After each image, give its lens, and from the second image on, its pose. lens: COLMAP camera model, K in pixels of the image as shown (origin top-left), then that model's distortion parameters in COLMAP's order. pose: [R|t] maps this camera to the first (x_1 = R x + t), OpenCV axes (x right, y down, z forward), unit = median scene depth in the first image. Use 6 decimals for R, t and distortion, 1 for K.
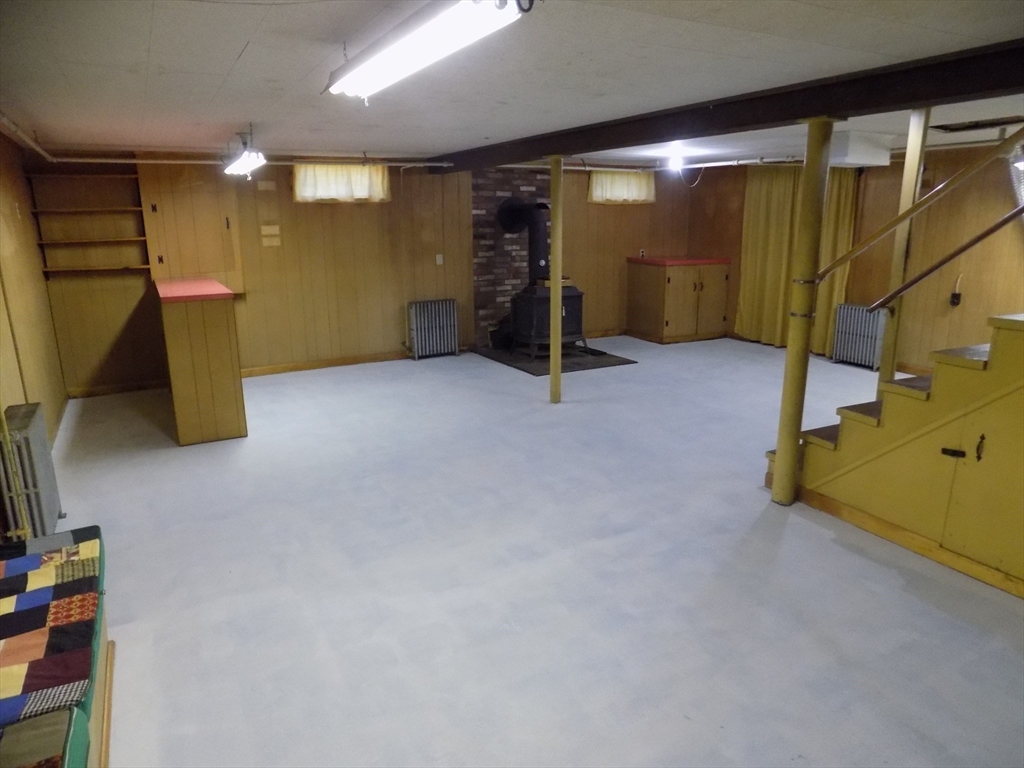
lens RADIAL K [[695.7, 0, 510.7], [0, 695.7, 382.3], [0, 0, 1]] dist [-0.060829, 0.073108]
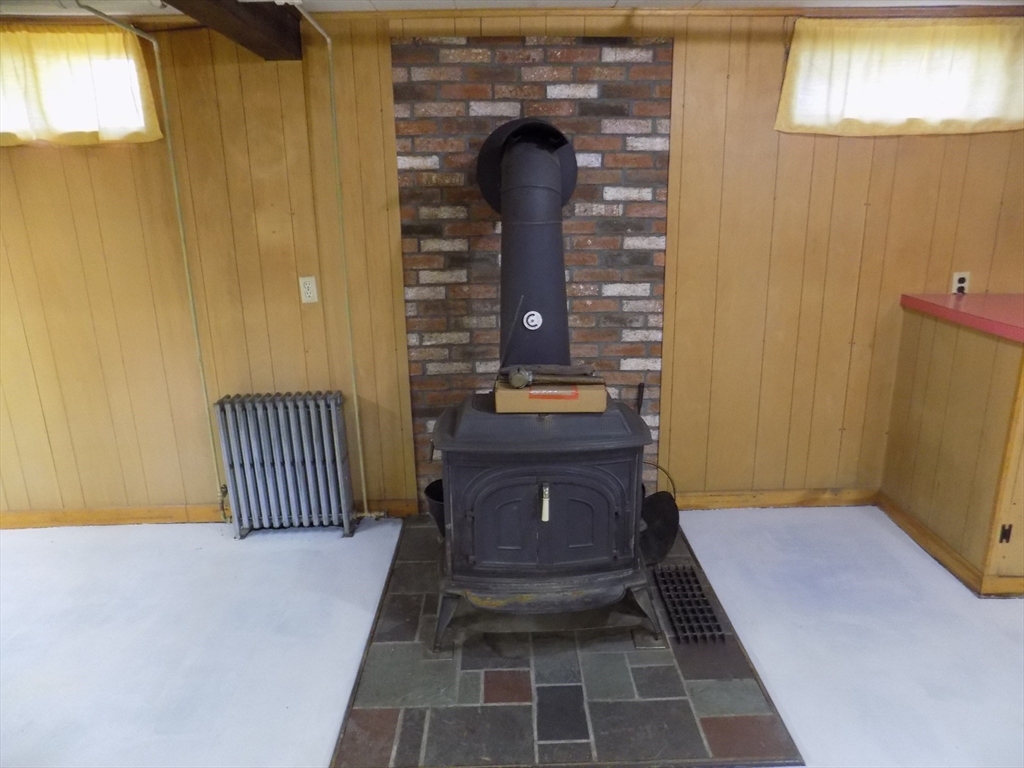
lens RADIAL K [[695.7, 0, 522.5], [0, 695.7, 383.1], [0, 0, 1]] dist [-0.060829, 0.073108]
pose [[0.891814, 0.115041, -0.437532, 0.172363], [-0.096389, 0.993240, 0.064686, -0.157042], [0.442015, -0.015514, 0.896873, 0.686720]]
